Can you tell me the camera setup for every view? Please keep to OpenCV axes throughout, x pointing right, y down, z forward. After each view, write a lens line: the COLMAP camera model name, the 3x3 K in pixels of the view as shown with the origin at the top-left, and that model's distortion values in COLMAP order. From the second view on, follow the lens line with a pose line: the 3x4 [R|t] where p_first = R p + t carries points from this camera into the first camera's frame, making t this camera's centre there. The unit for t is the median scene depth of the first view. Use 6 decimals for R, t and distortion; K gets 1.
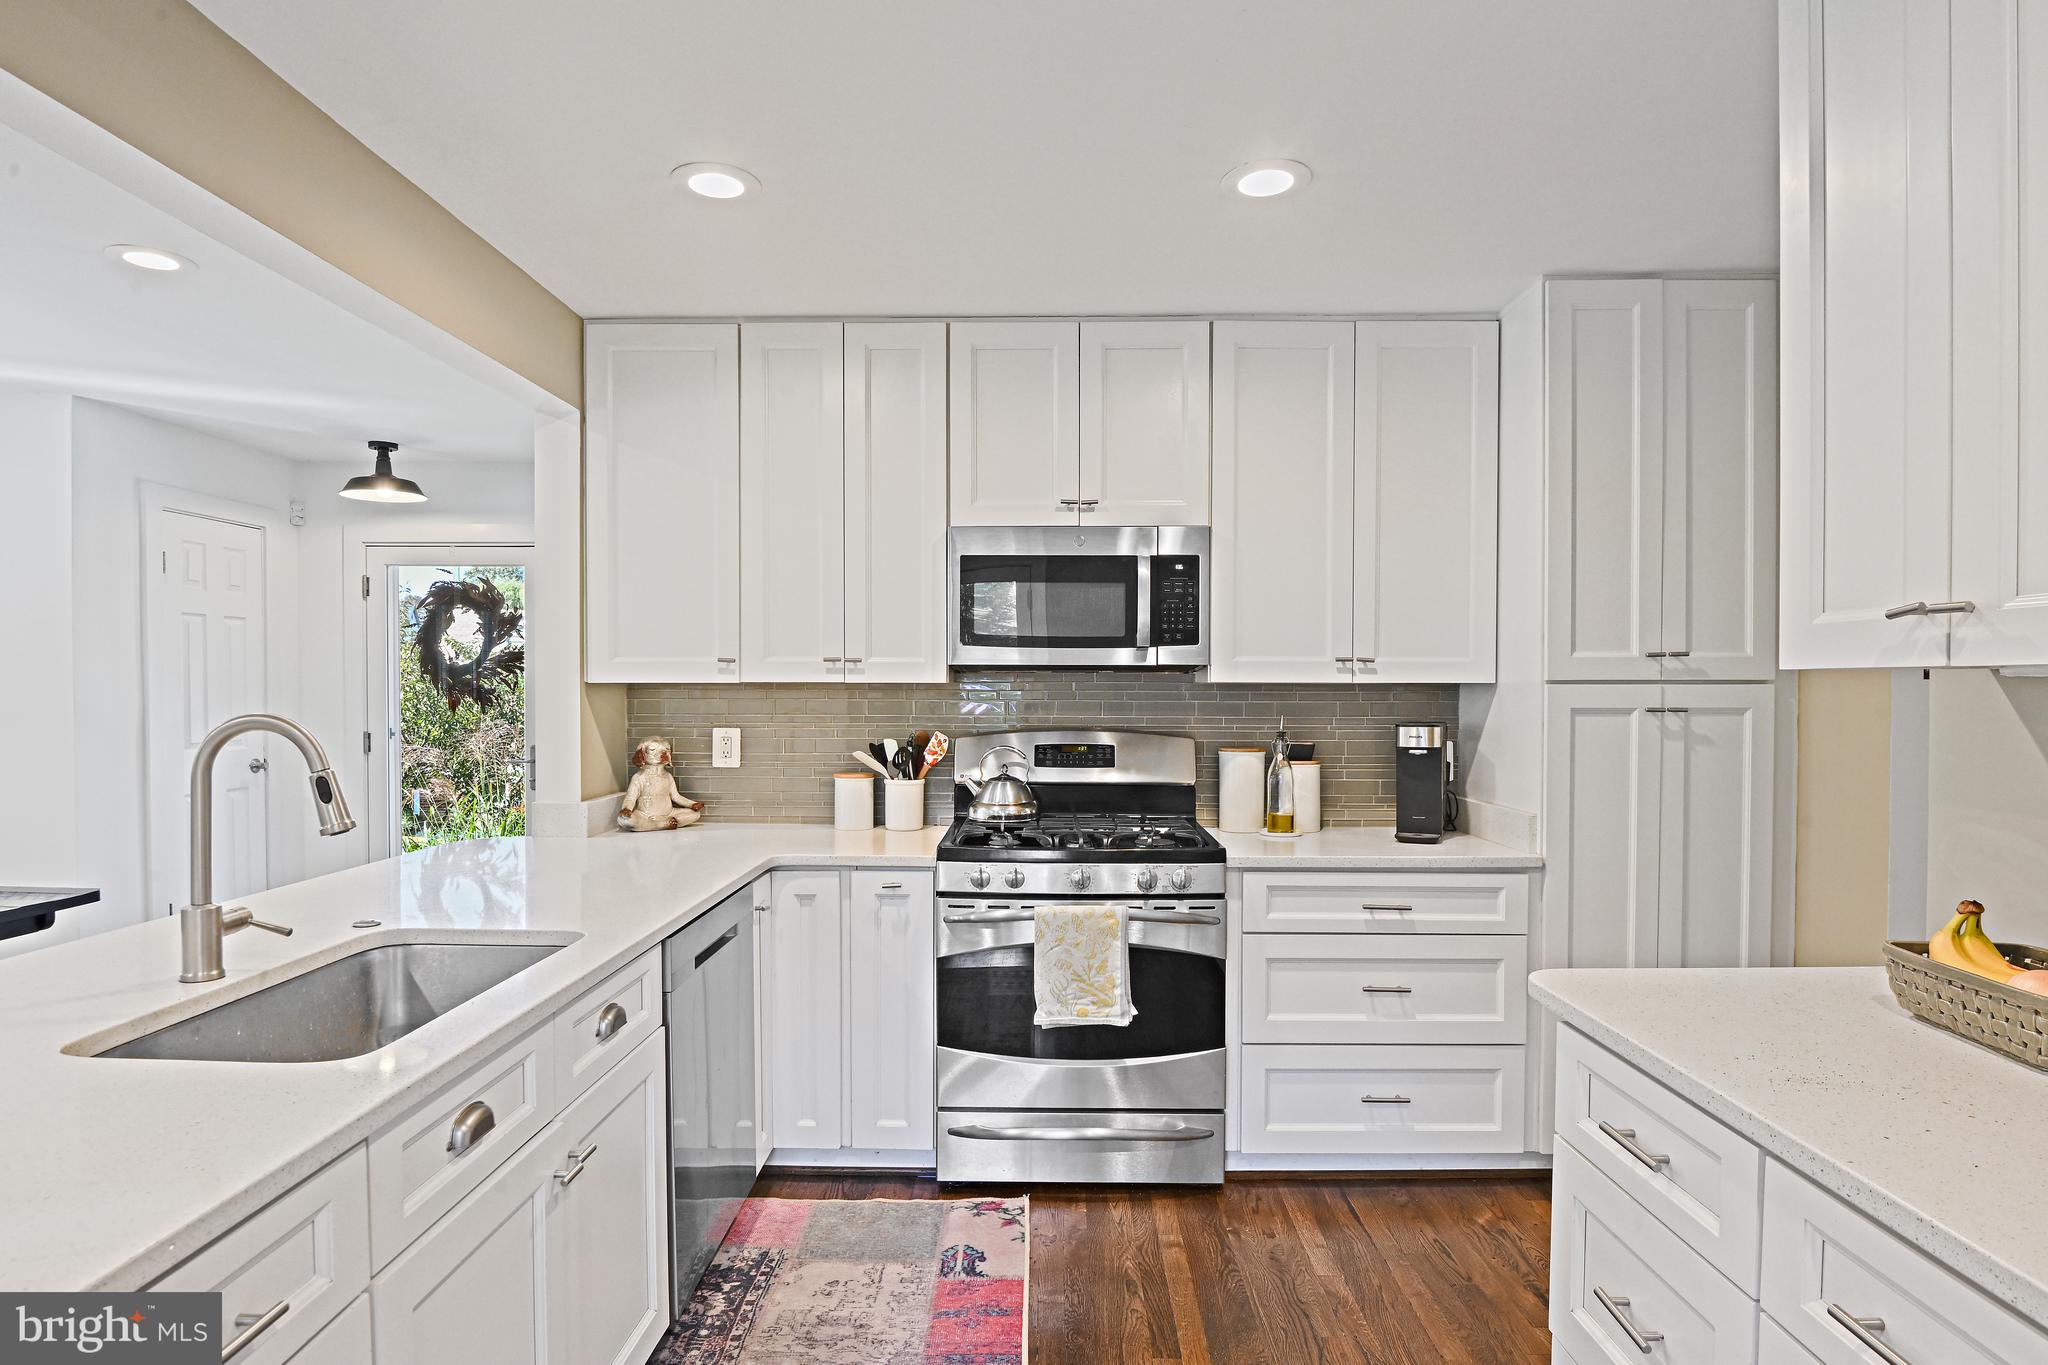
lens RADIAL K [[1048.0, 0, 1024.0], [0, 1048.0, 682.5], [0, 0, 1]] dist [0.000544, -0.000244]
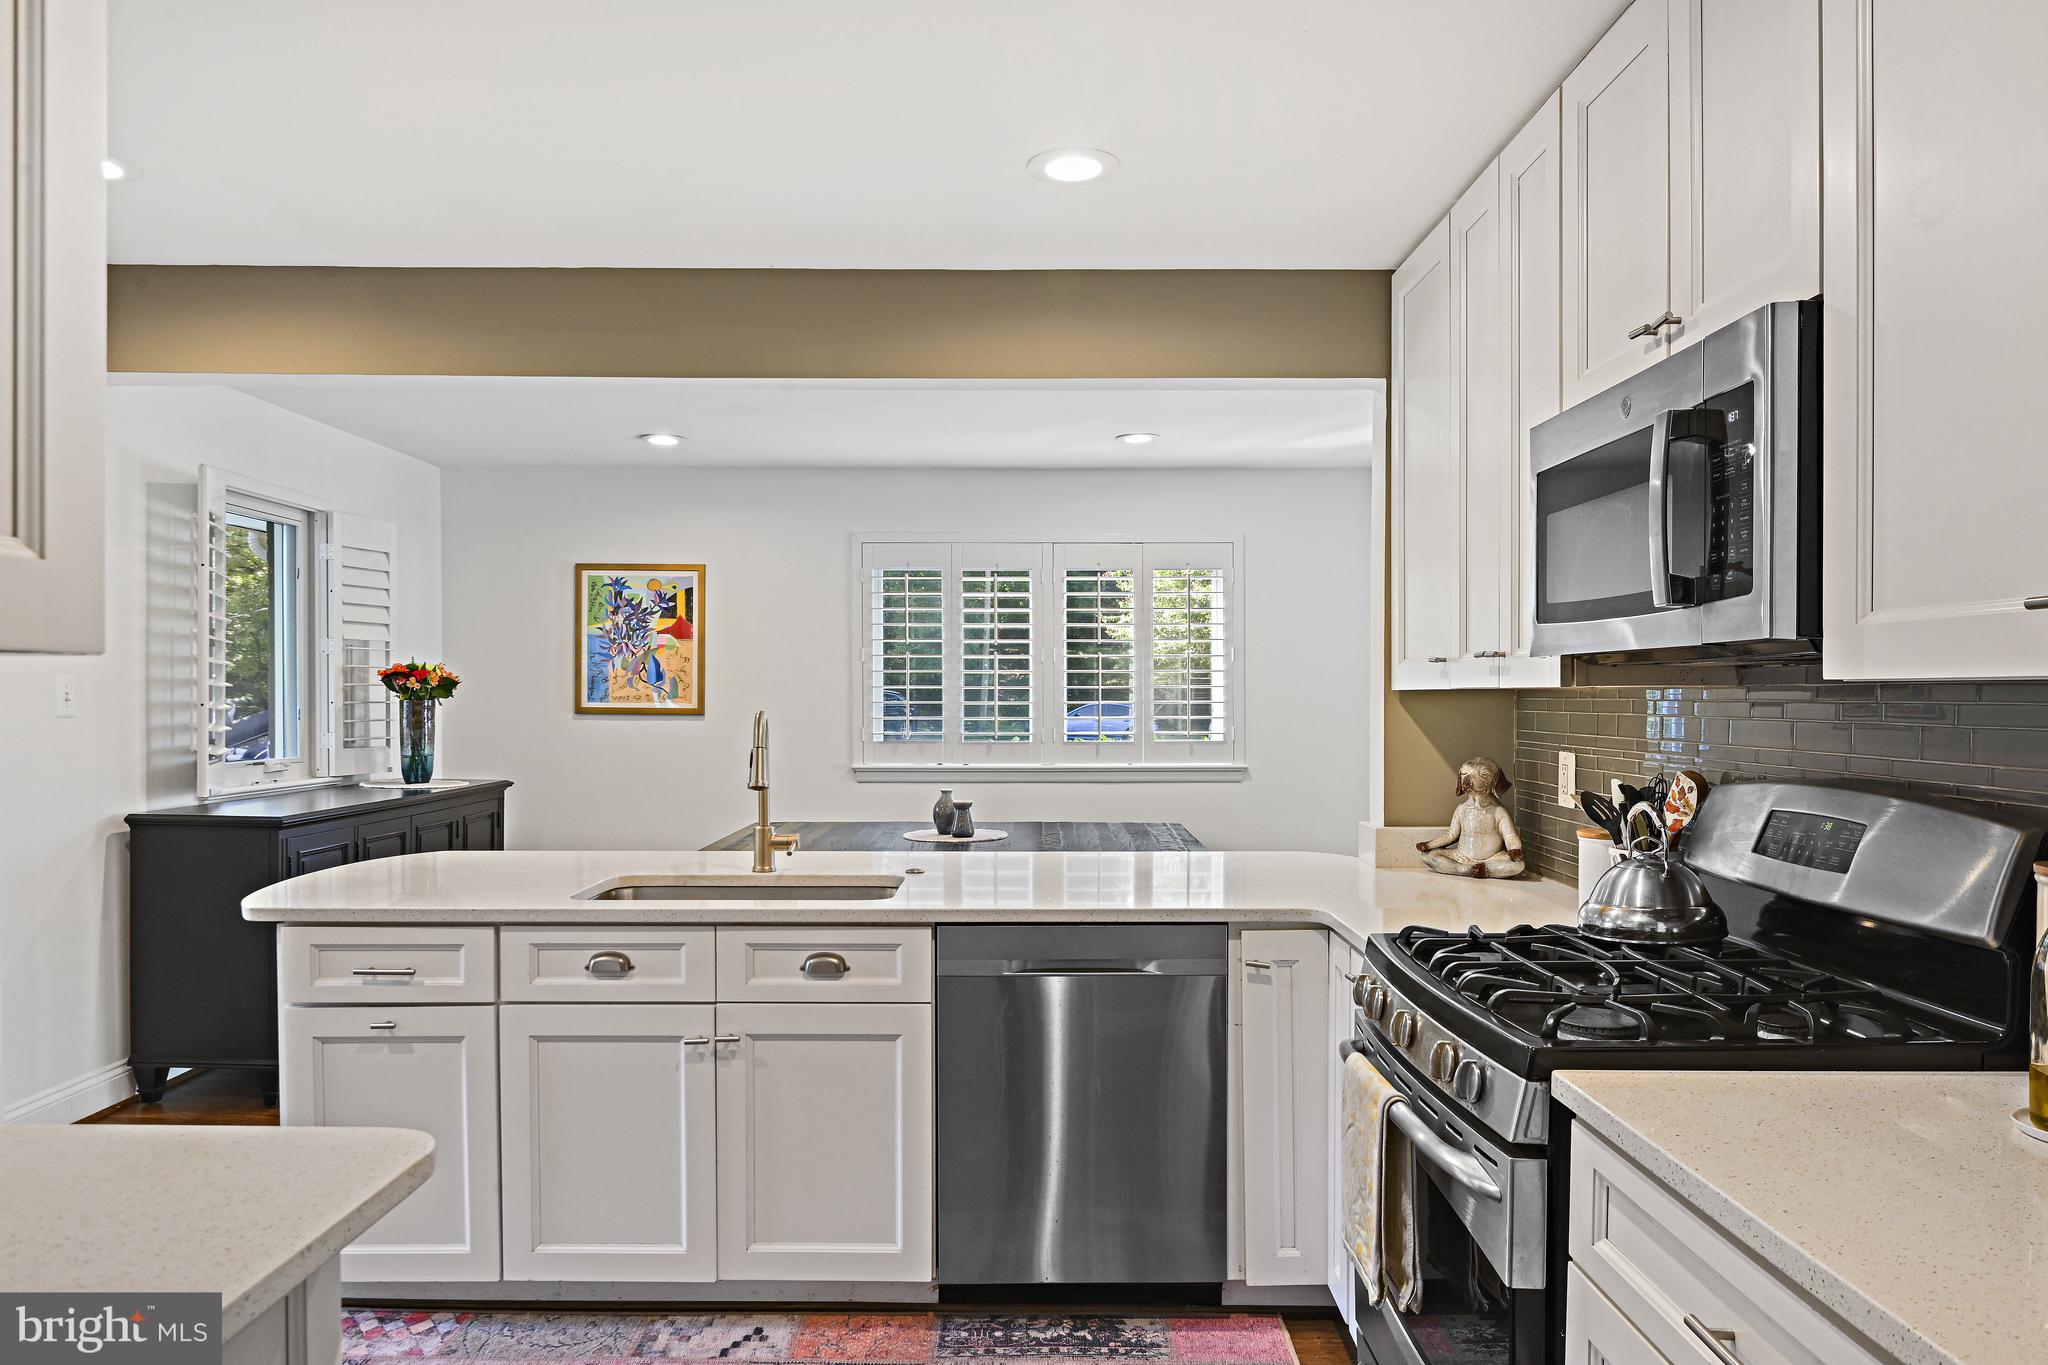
lens RADIAL K [[1282.7, 0, 1024.0], [0, 1282.7, 682.5], [0, 0, 1]] dist [0.000968, 0.000018]
pose [[0.072679, -0.011187, -0.997293, 0.628683], [0.001234, 0.999937, -0.011127, 0.005667], [0.997355, -0.000422, 0.072688, 0.631158]]
